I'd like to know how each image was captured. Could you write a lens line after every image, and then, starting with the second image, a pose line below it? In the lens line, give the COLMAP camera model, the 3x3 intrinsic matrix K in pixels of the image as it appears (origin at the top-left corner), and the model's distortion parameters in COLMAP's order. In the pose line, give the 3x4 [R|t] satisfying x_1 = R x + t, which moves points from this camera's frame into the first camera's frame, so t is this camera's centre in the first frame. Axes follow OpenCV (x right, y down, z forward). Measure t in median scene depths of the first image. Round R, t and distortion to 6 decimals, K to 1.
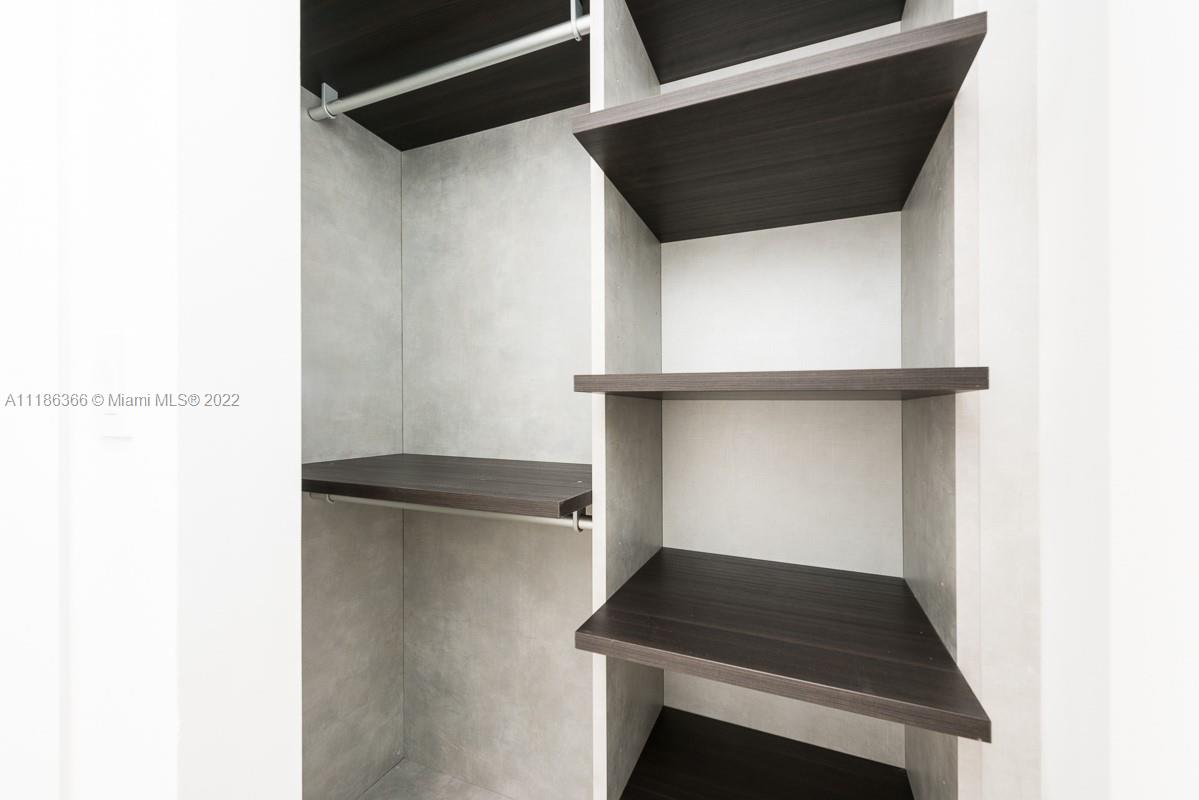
lens RADIAL K [[468.9, 0, 601.3], [0, 468.9, 408.0], [0, 0, 1]] dist [0.011048, -0.003826]
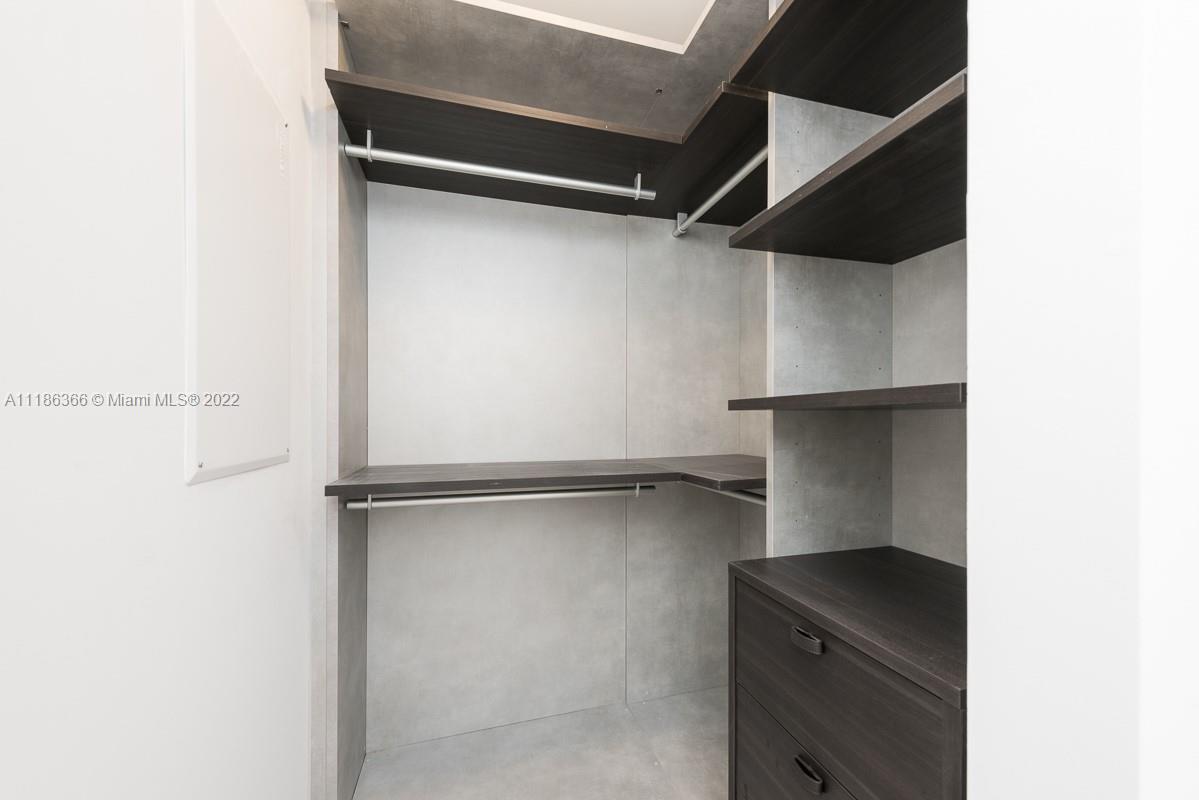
lens RADIAL K [[468.9, 0, 601.4], [0, 468.9, 409.0], [0, 0, 1]] dist [0.011048, -0.003826]
pose [[0.623112, -0.031380, -0.781503, 0.785140], [0.015481, 0.999494, -0.027790, -0.001614], [0.781980, 0.005217, 0.623282, -0.285330]]
